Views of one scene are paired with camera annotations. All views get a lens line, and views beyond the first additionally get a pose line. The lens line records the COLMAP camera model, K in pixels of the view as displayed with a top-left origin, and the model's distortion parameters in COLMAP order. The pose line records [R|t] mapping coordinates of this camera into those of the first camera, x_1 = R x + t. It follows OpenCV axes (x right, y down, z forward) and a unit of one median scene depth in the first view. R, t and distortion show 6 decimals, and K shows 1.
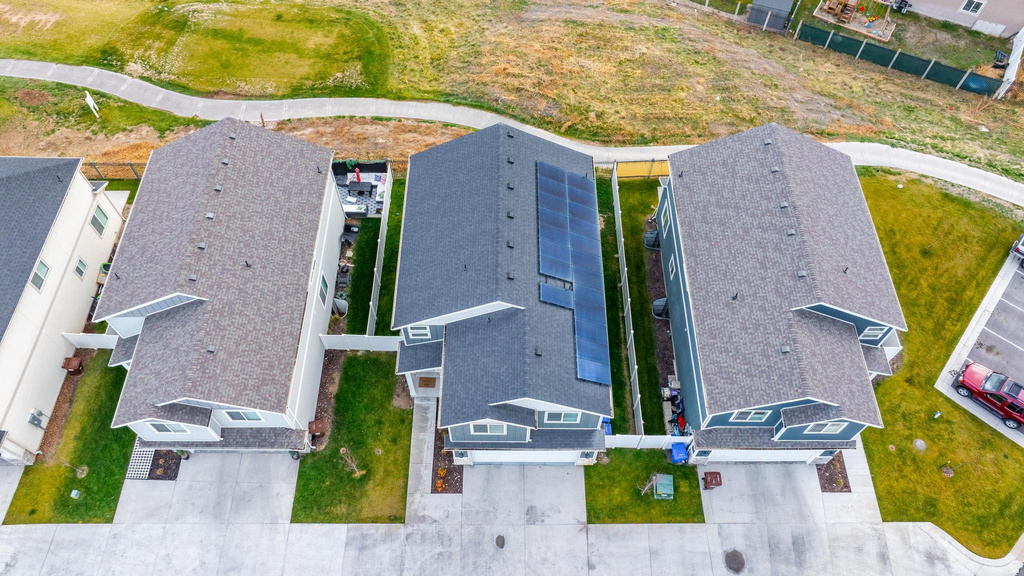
lens RADIAL K [[741.2, 0, 512.0], [0, 741.2, 288.0], [0, 0, 1]] dist [-0.047861, 0.064079]
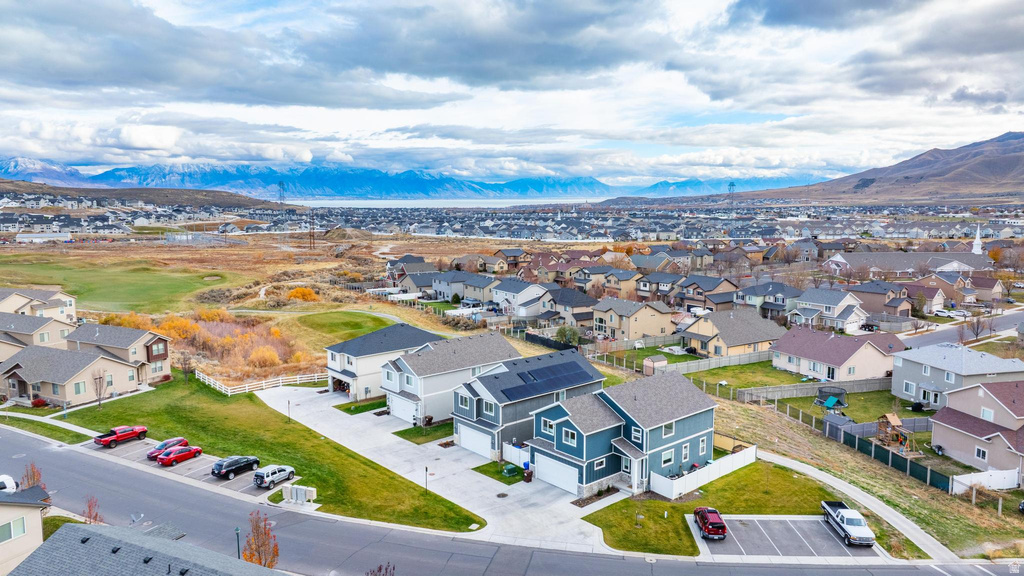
lens RADIAL K [[741.2, 0, 512.0], [0, 741.2, 288.0], [0, 0, 1]] dist [-0.047861, 0.064079]
pose [[0.641422, 0.090768, -0.761800, 1.592816], [-0.640565, 0.609820, -0.466686, 0.853512], [0.422201, 0.787325, 0.449295, -0.214483]]
